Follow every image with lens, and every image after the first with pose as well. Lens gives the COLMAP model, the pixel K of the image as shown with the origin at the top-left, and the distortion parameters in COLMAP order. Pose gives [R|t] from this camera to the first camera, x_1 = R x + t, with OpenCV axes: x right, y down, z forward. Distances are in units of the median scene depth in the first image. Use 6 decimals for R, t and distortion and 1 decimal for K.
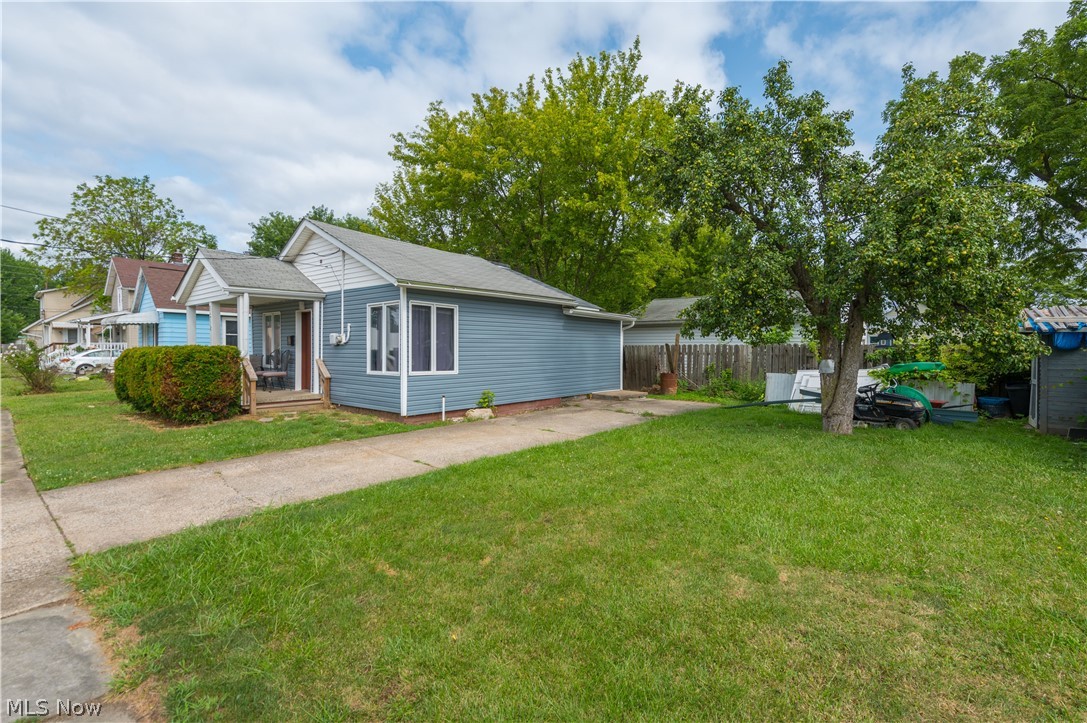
lens RADIAL K [[491.0, 0, 566.3], [0, 491.0, 350.2], [0, 0, 1]] dist [-0.000658, -0.000762]
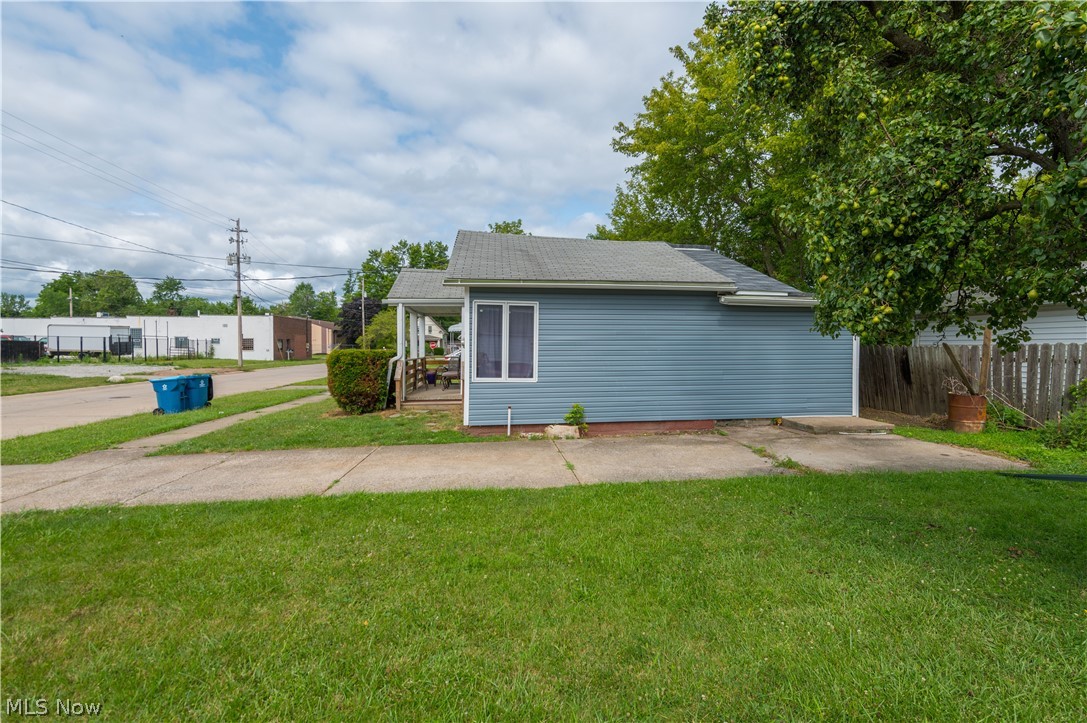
lens RADIAL K [[491.0, 0, 553.5], [0, 491.0, 356.7], [0, 0, 1]] dist [-0.000658, -0.000762]
pose [[0.729425, 0.007041, -0.684024, 0.384270], [-0.000180, 0.999949, 0.010102, -0.004897], [0.684061, -0.007246, 0.729389, 0.393997]]
